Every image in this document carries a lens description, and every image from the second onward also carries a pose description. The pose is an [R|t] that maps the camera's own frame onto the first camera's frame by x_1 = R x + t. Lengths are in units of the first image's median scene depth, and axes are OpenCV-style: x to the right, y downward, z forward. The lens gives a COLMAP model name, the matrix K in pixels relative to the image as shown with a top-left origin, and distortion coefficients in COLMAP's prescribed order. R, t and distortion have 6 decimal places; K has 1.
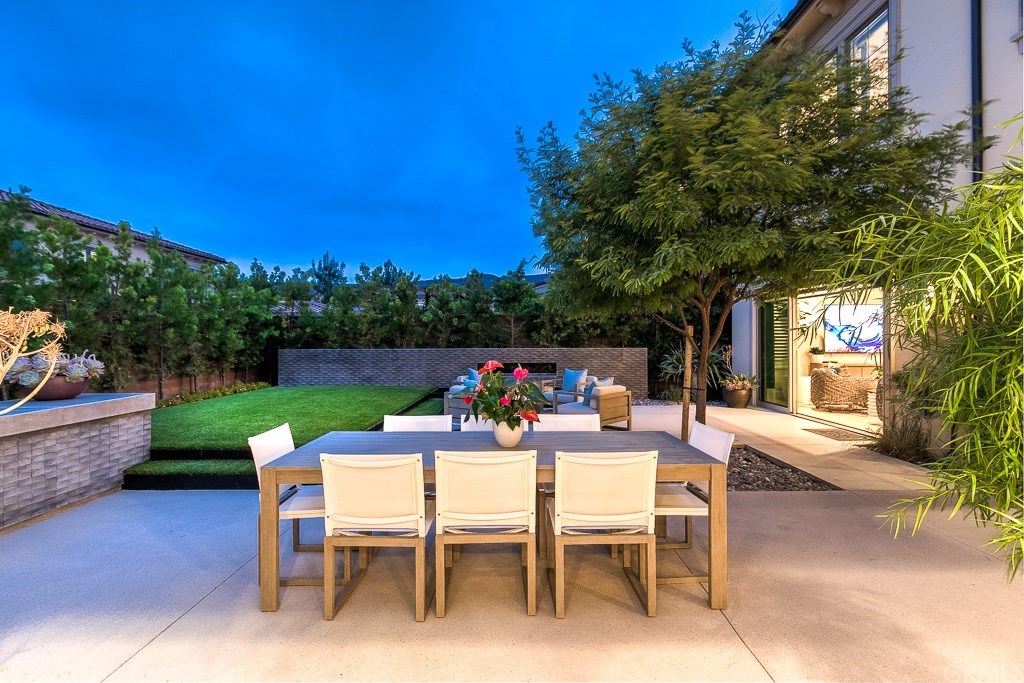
lens RADIAL K [[481.6, 0, 511.1], [0, 481.6, 342.0], [0, 0, 1]] dist [-0.011831, 0.001902]
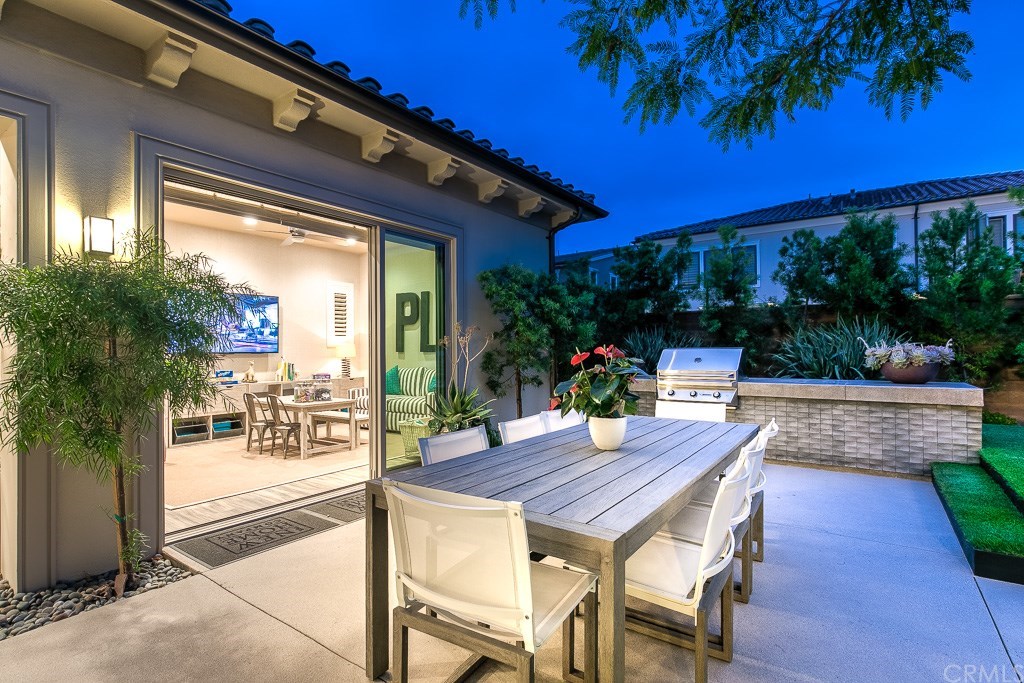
lens RADIAL K [[495.8, 0, 512.0], [0, 495.8, 344.4], [0, 0, 1]] dist [-0.002251, -0.000720]
pose [[-0.565733, 0.006303, -0.824565, 0.564979], [0.008760, 0.999960, 0.001634, 0.023336], [0.824542, -0.006299, -0.565765, 0.988913]]
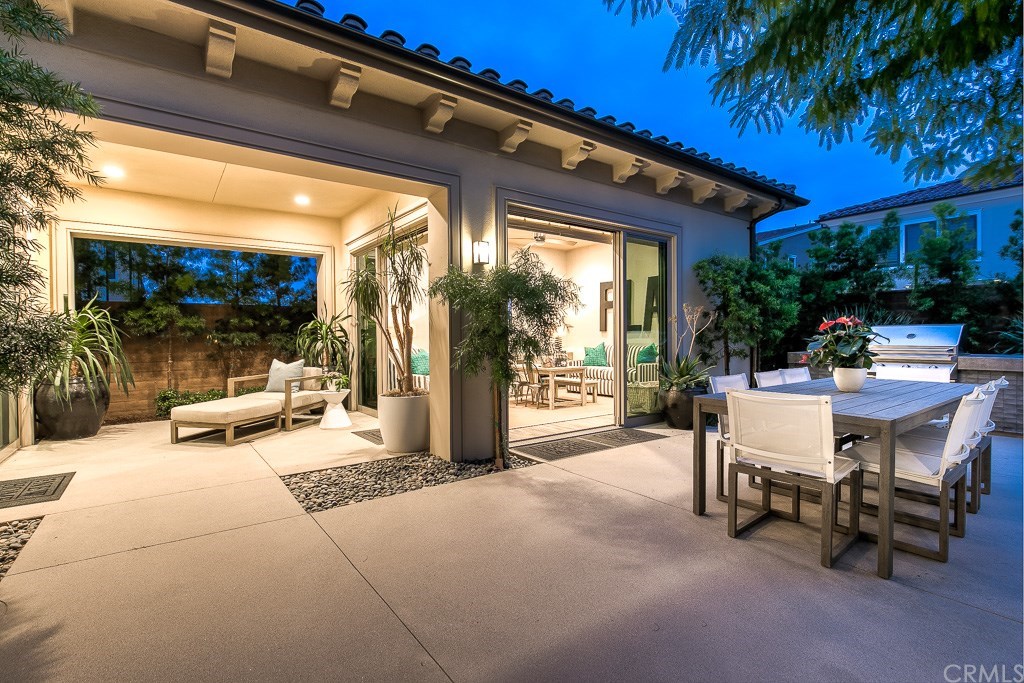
lens RADIAL K [[481.6, 0, 500.9], [0, 481.6, 341.6], [0, 0, 1]] dist [-0.011831, 0.001902]
pose [[-0.796107, 0.021248, -0.604783, 0.968308], [0.011140, 0.999729, 0.020460, 0.049057], [0.605053, 0.009551, -0.796128, 1.025828]]
